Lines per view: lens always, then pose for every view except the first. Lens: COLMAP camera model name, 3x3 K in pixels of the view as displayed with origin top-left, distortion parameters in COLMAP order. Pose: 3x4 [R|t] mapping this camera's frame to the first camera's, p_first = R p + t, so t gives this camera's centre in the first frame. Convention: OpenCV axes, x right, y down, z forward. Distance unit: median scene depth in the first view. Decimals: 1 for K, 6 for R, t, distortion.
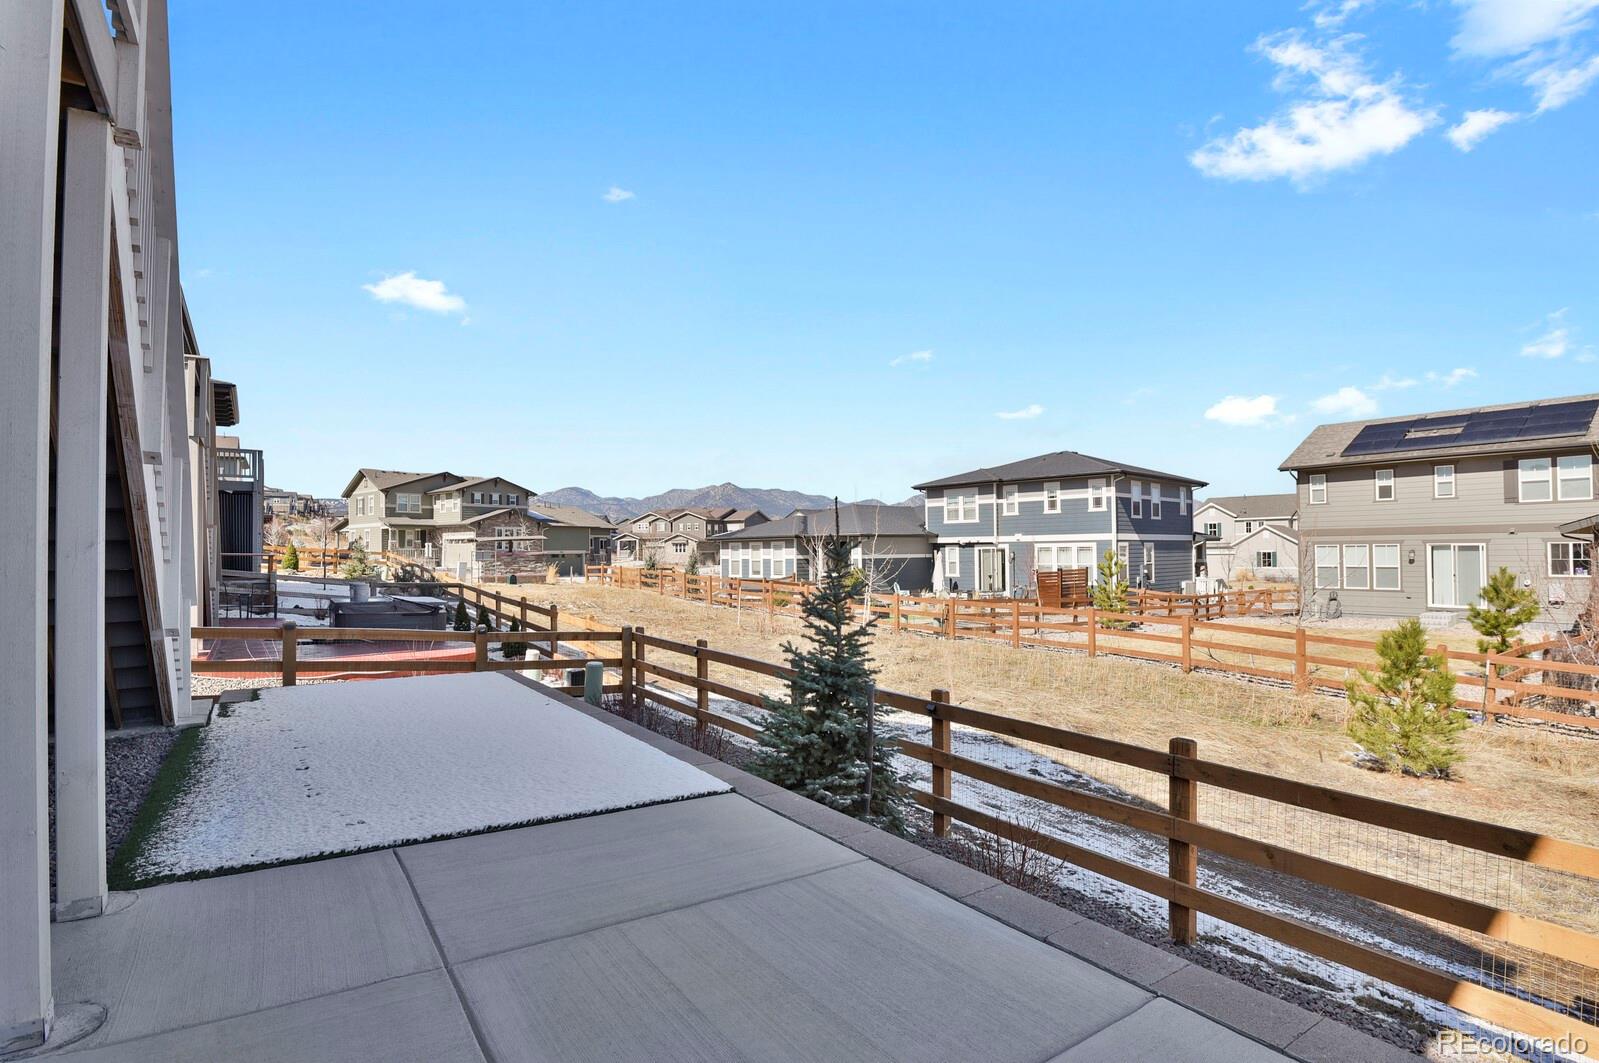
lens RADIAL K [[783.4, 0, 794.7], [0, 783.4, 541.6], [0, 0, 1]] dist [-0.020772, -0.004800]
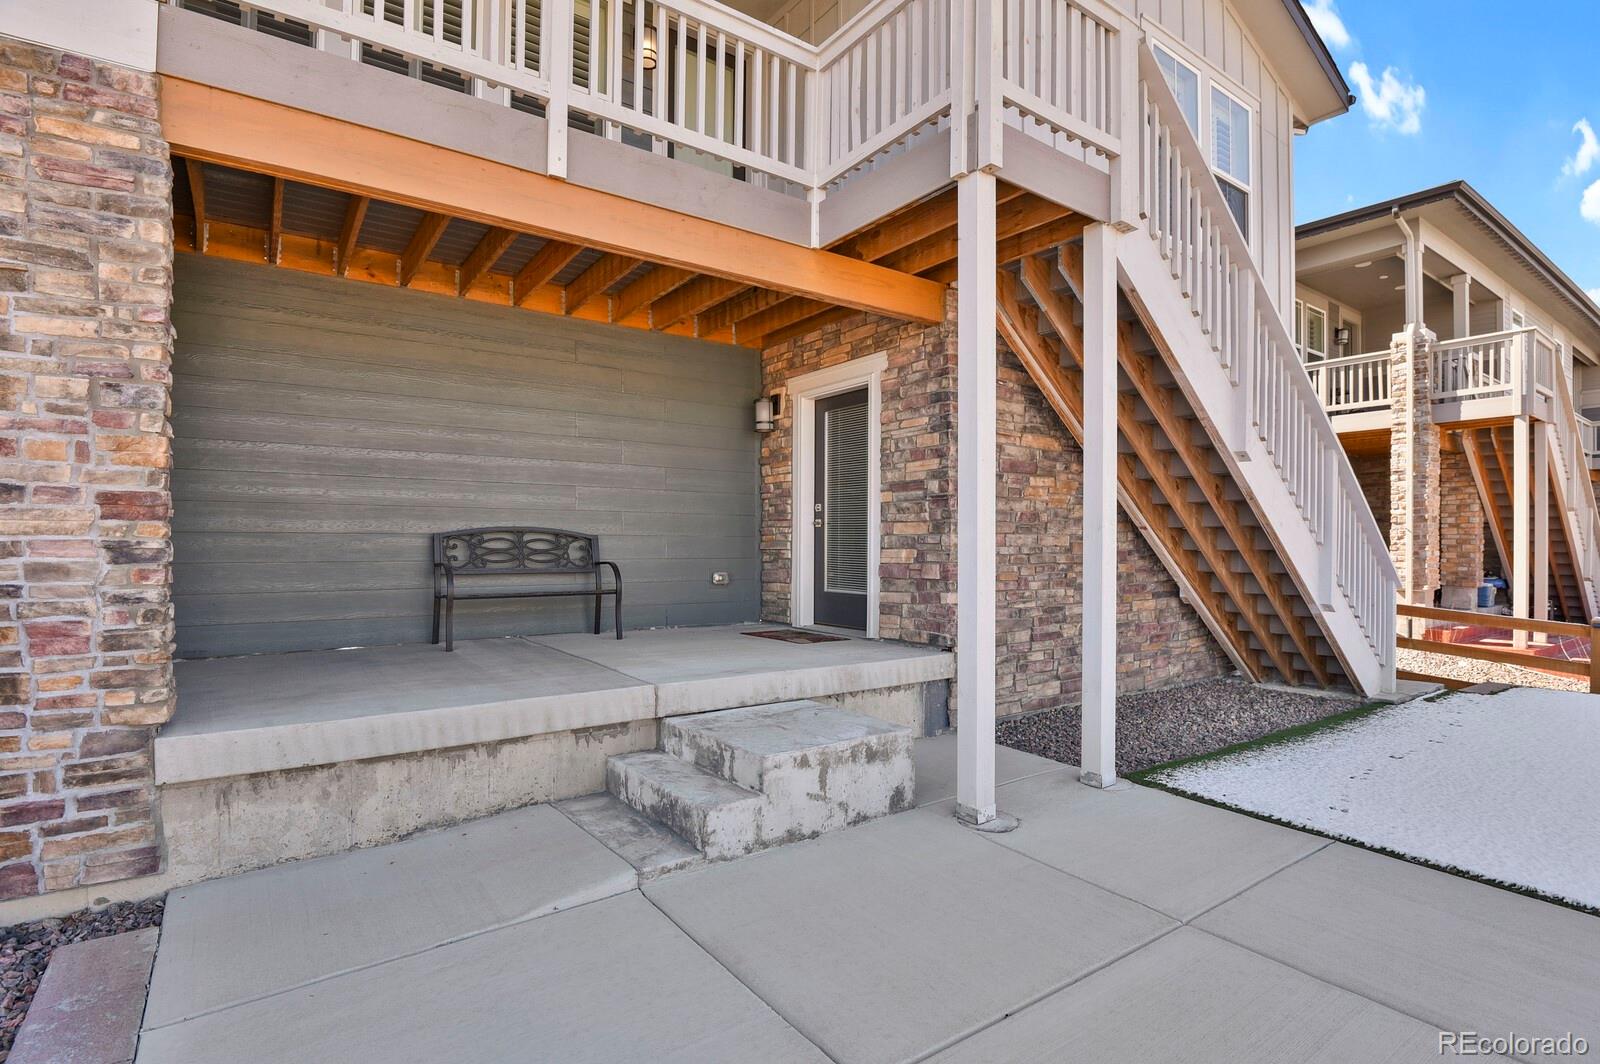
lens RADIAL K [[783.9, 0, 798.1], [0, 783.9, 542.6], [0, 0, 1]] dist [-0.020772, -0.004800]
pose [[0.019582, 0.002059, -0.999806, 0.301934], [0.017914, 0.999837, 0.002410, 0.009265], [0.999648, -0.017958, 0.019542, 0.232303]]
